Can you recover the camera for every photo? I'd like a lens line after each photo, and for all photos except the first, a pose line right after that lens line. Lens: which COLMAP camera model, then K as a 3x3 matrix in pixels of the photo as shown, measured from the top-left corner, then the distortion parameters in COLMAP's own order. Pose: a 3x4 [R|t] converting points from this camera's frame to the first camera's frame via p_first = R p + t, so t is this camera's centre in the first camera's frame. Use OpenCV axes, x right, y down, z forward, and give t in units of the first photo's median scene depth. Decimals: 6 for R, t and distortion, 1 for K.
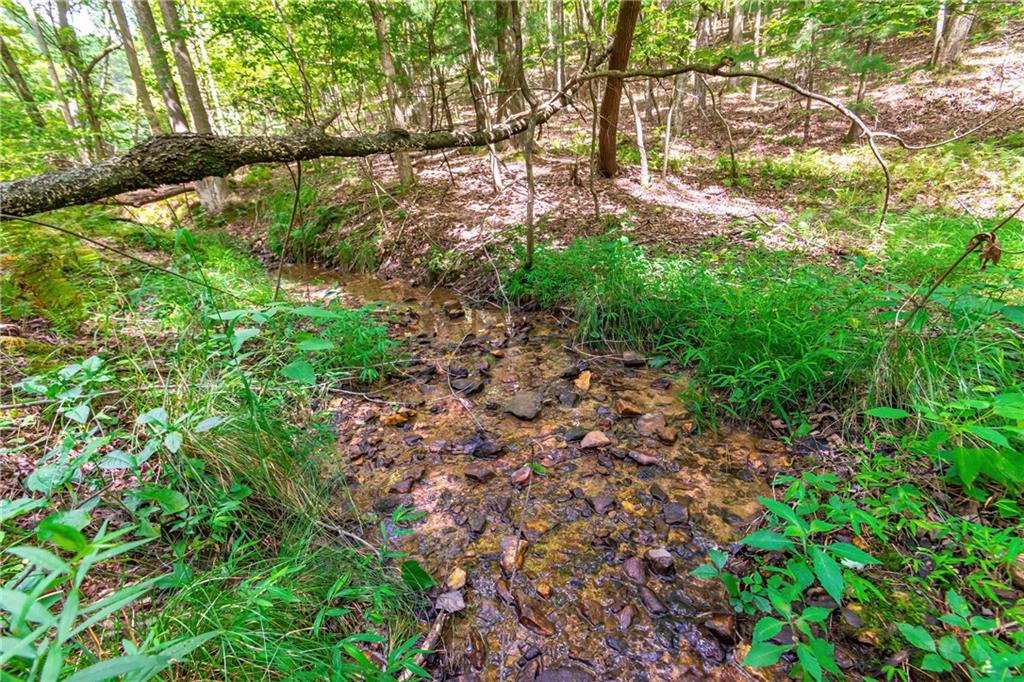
lens RADIAL K [[448.9, 0, 514.6], [0, 448.9, 341.8], [0, 0, 1]] dist [0.001337, -0.000516]
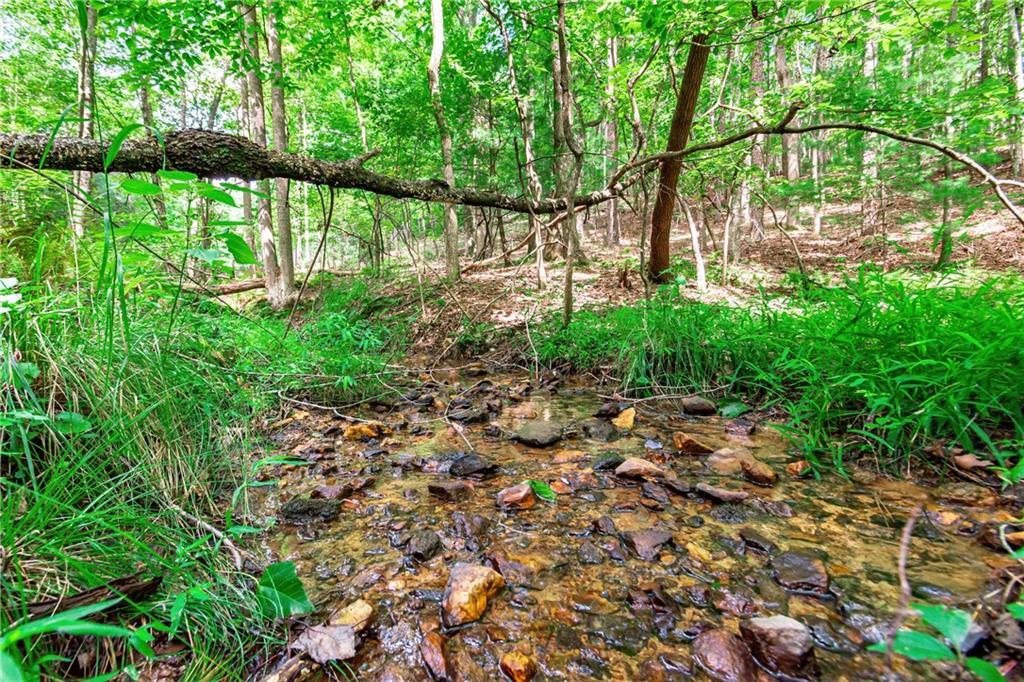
lens RADIAL K [[447.4, 0, 496.0], [0, 447.4, 358.9], [0, 0, 1]] dist [0.002050, -0.000048]
pose [[0.985821, 0.059163, -0.157028, 0.060380], [-0.103140, 0.951783, -0.288913, 0.238150], [0.132363, 0.301013, 0.944389, 0.283304]]
